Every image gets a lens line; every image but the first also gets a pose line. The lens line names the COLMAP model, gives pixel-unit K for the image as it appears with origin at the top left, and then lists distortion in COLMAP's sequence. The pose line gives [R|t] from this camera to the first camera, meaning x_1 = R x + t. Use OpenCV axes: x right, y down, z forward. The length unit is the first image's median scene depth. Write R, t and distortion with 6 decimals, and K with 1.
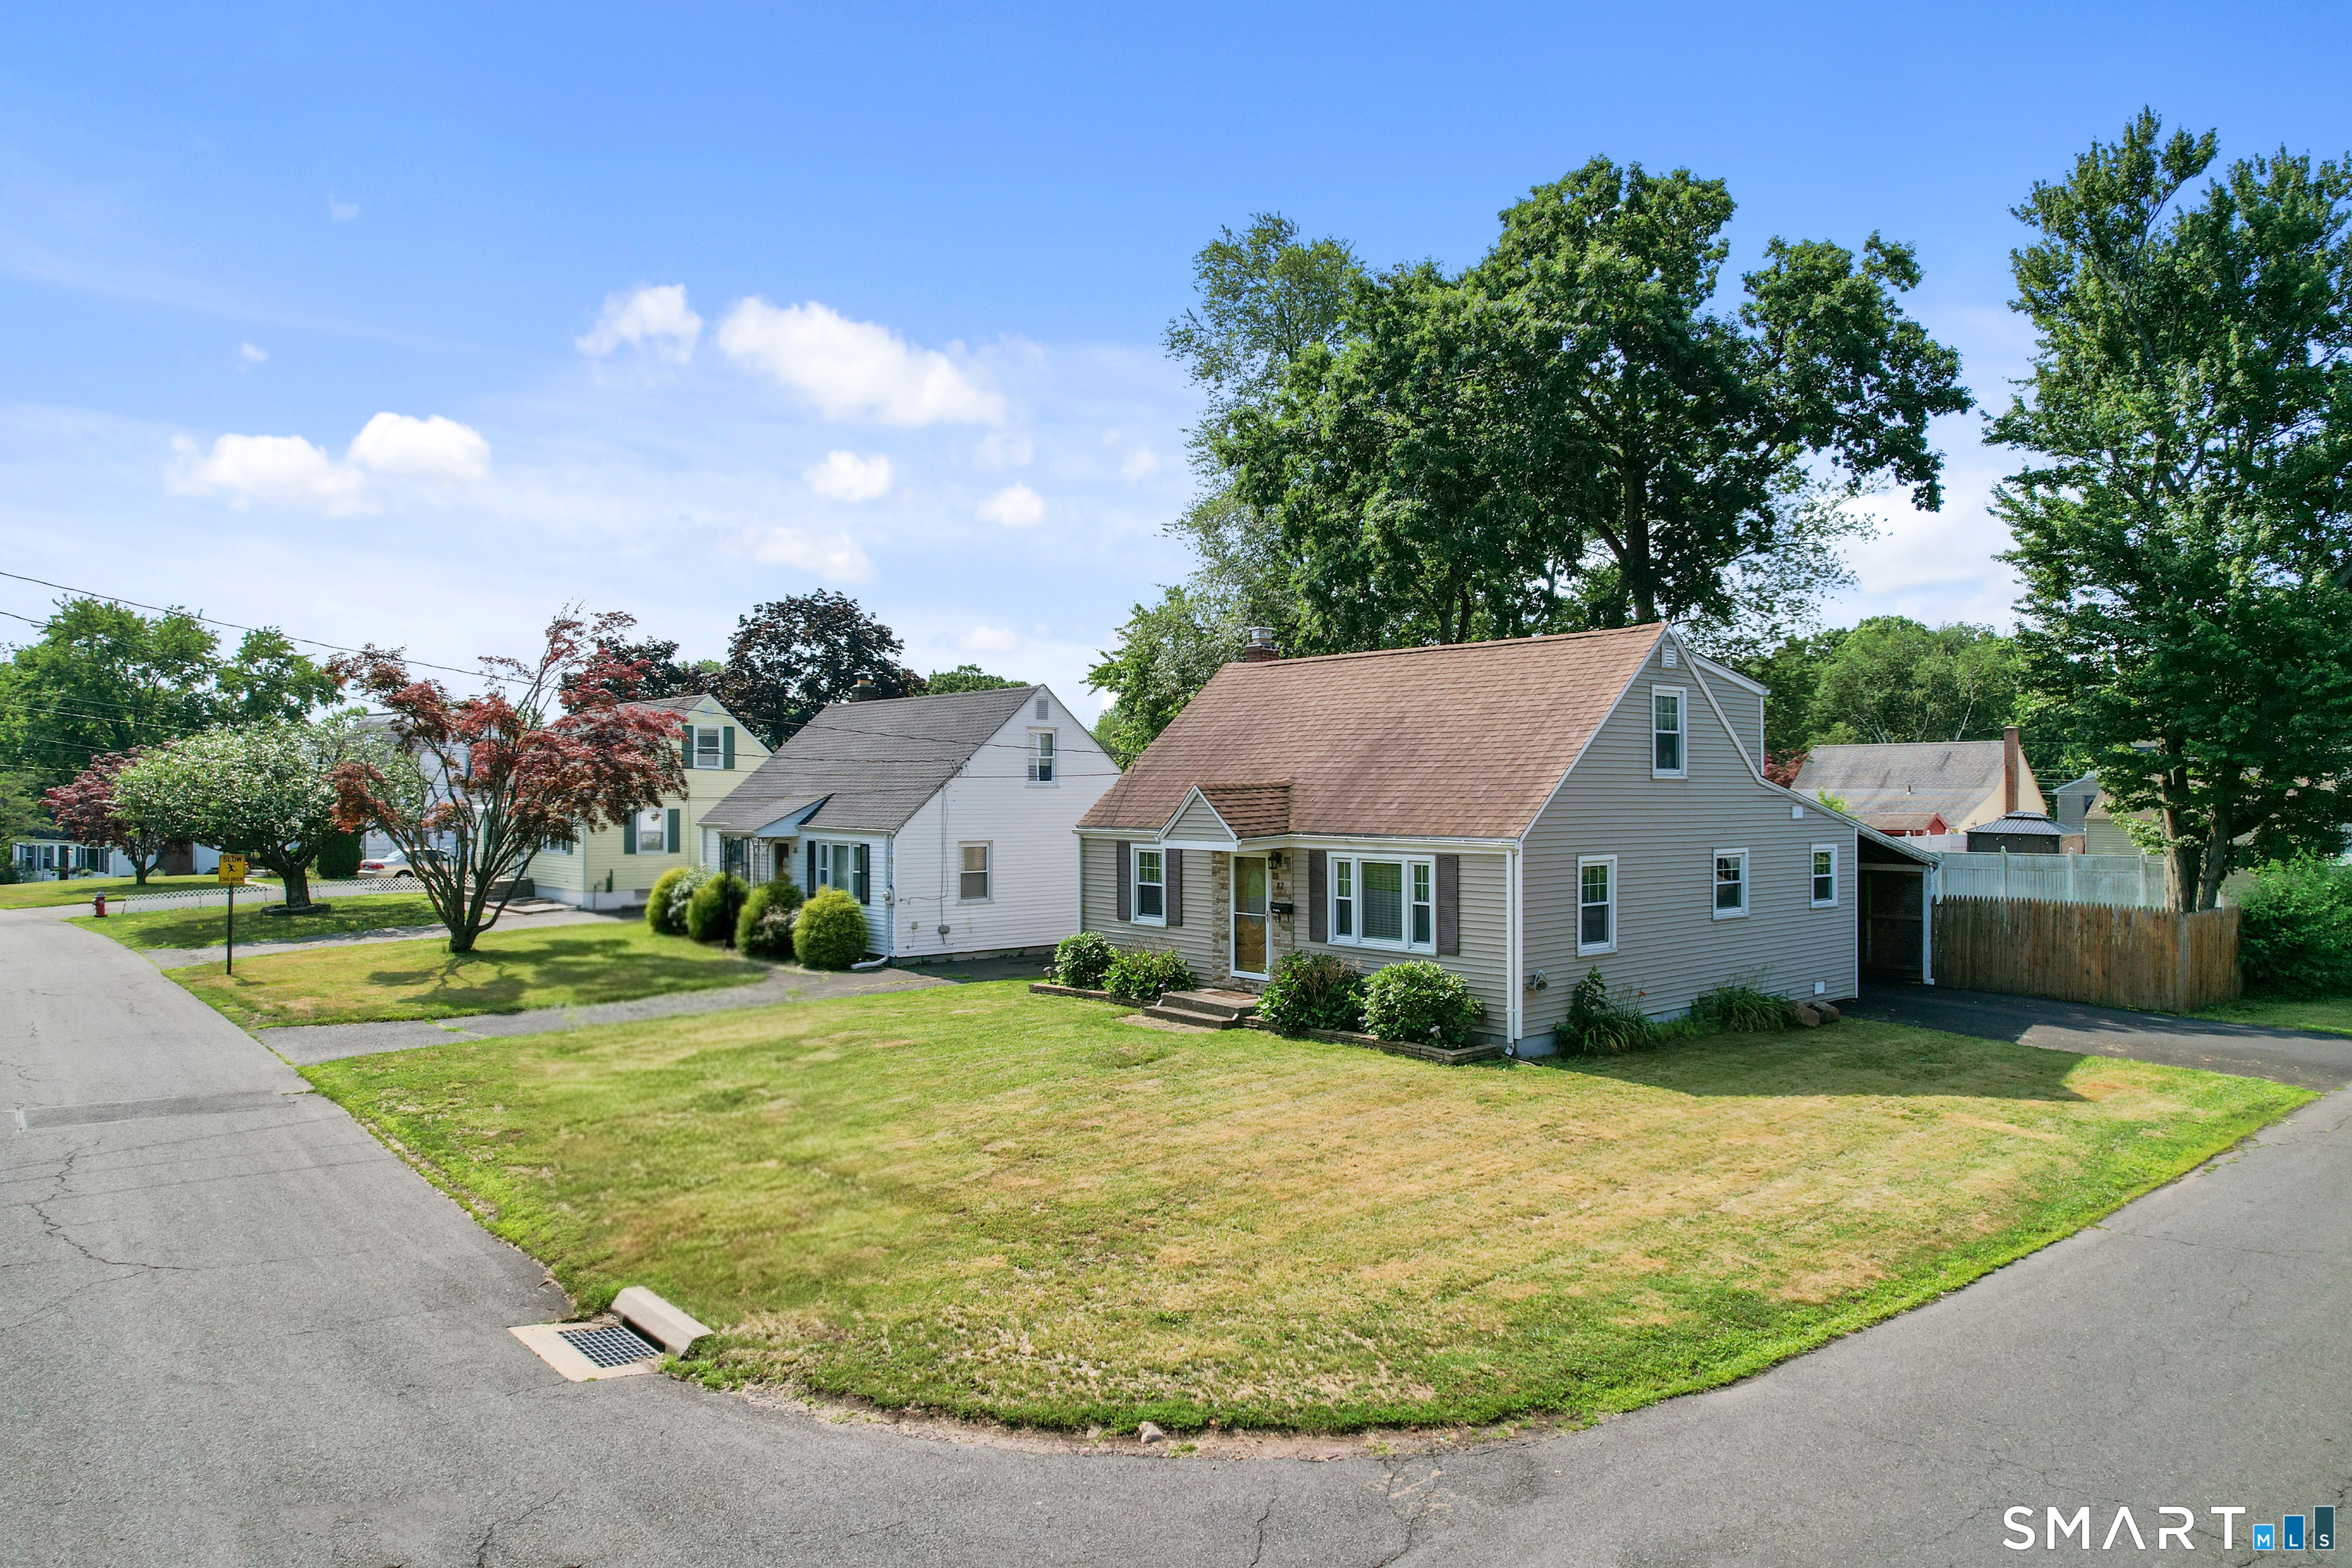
lens RADIAL K [[1505.0, 0, 1180.0], [0, 1505.0, 786.5], [0, 0, 1]] dist [-0.000758, -0.000566]
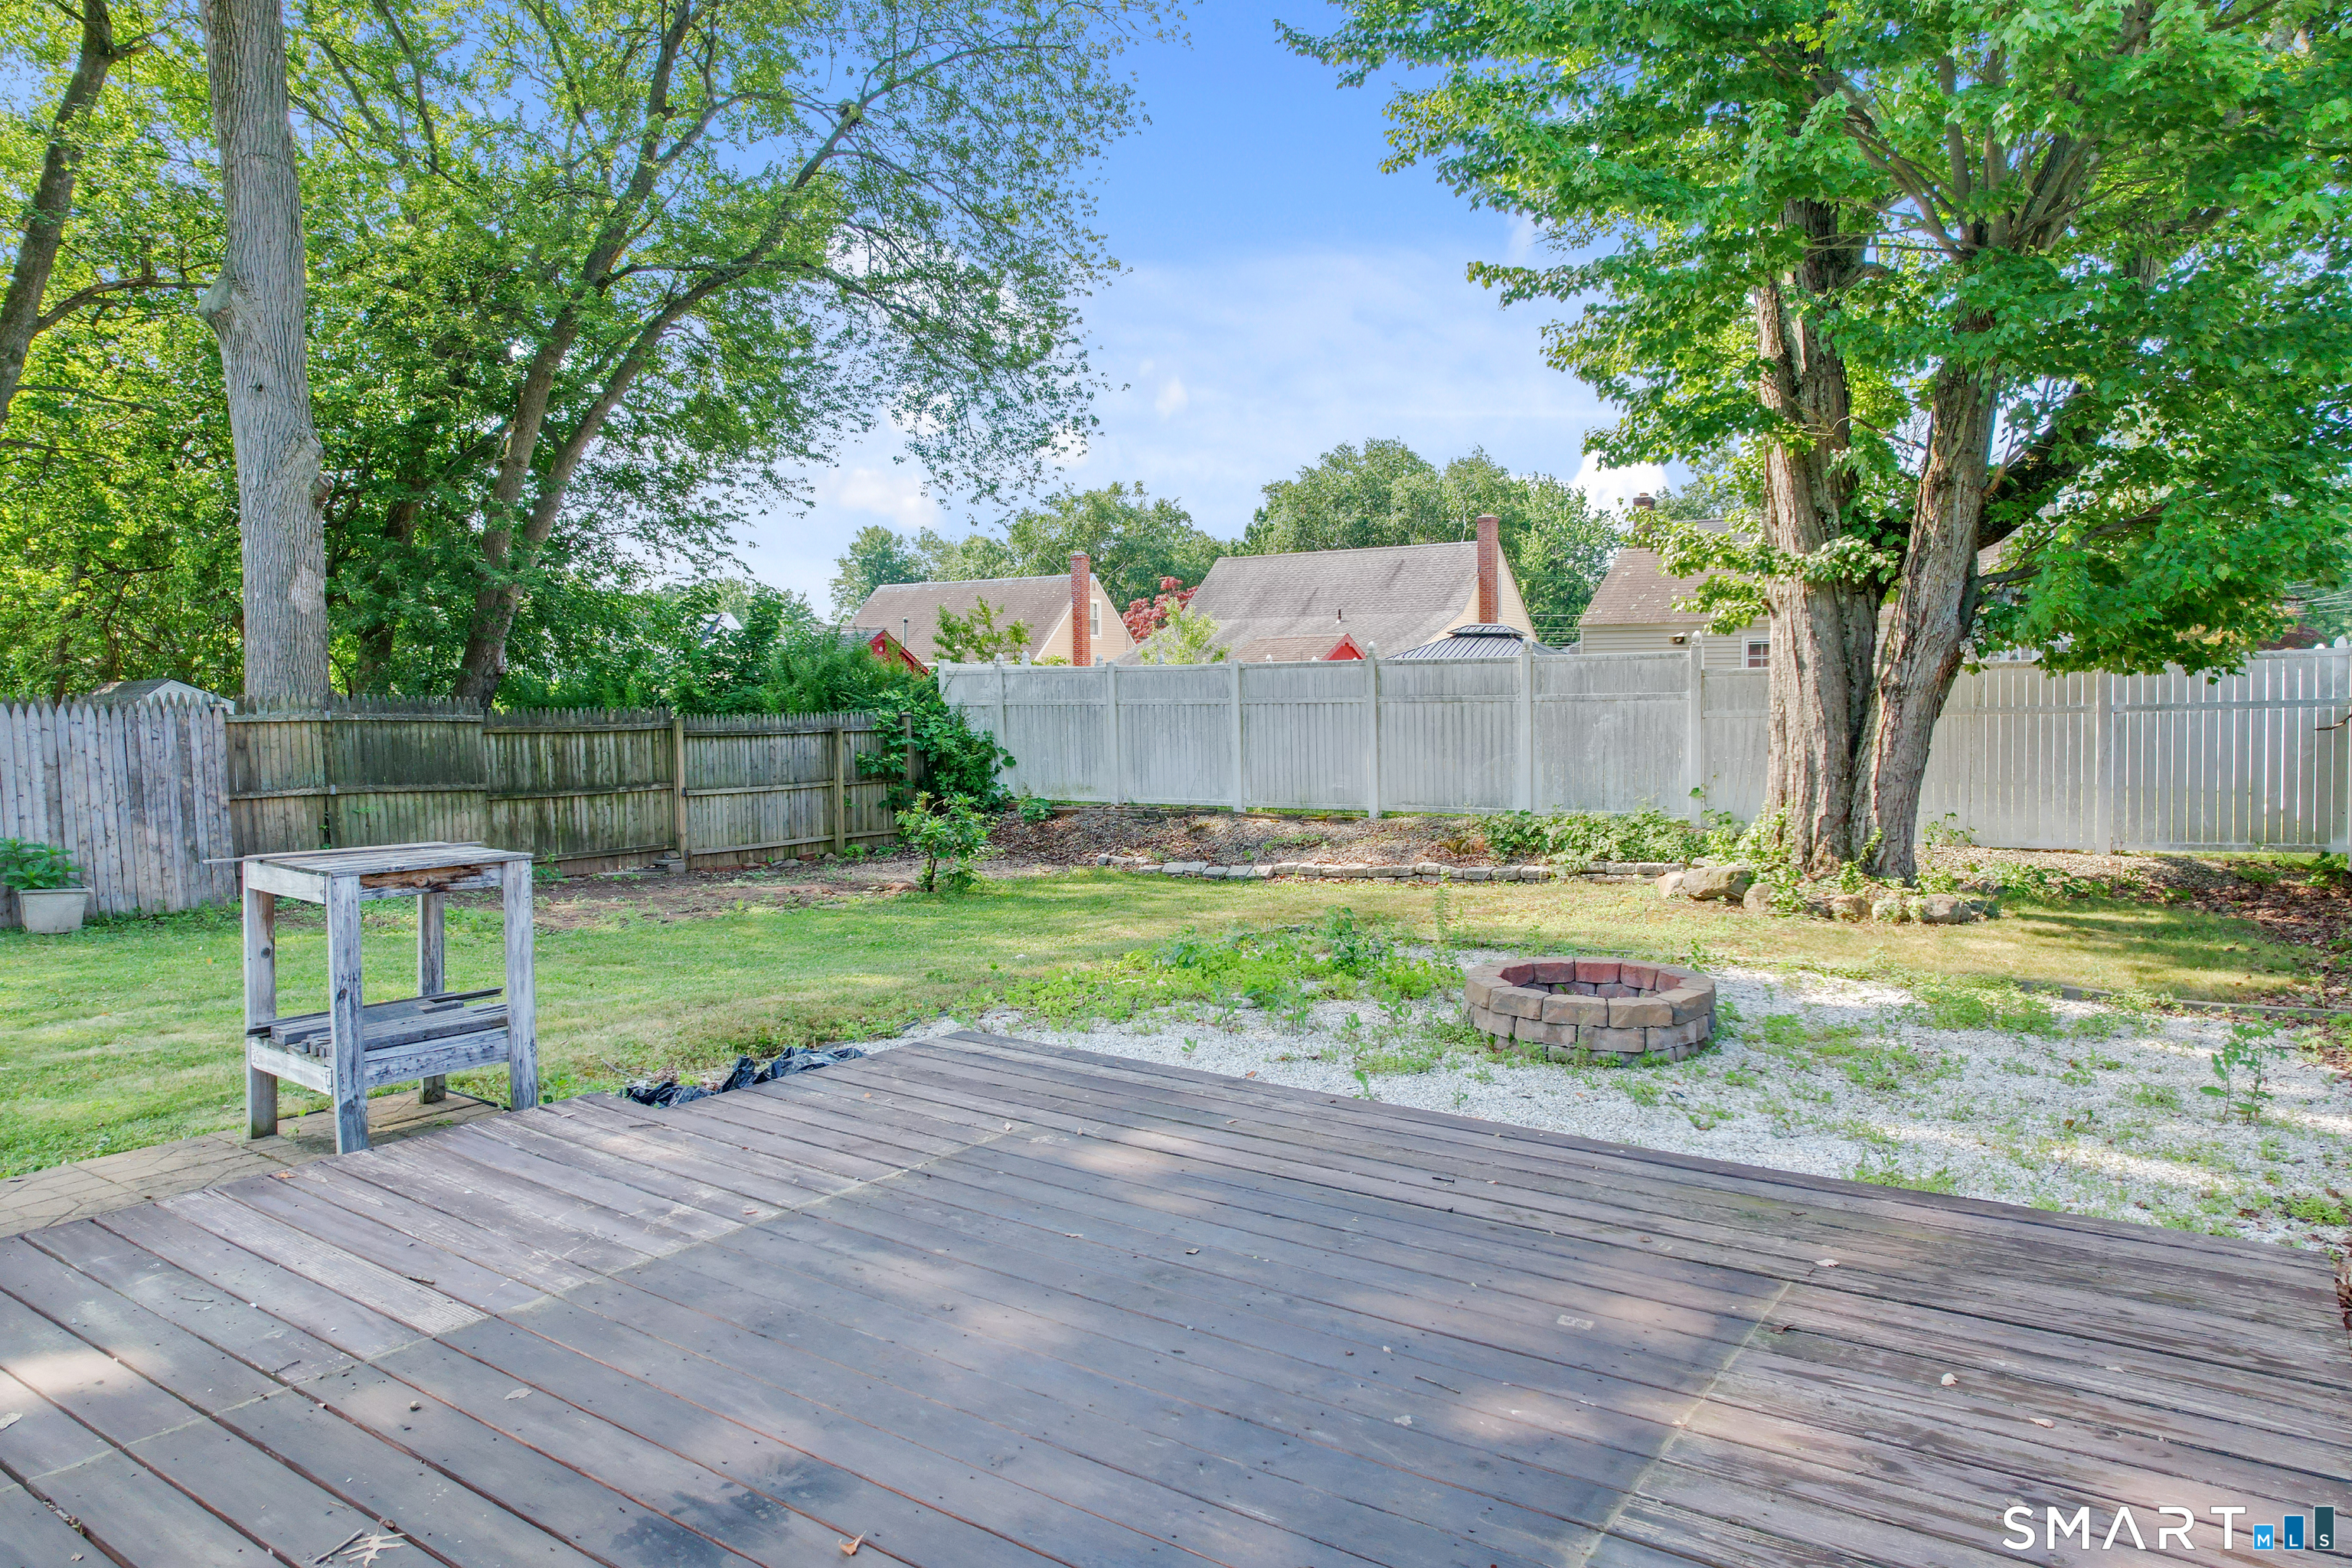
lens RADIAL K [[1505.0, 0, 1170.8], [0, 1505.0, 781.1], [0, 0, 1]] dist [-0.000758, -0.000566]
pose [[0.966074, -0.022316, 0.257301, 0.256590], [0.008734, 0.998513, 0.053810, 0.036491], [-0.258119, -0.049737, 0.964832, 0.414697]]
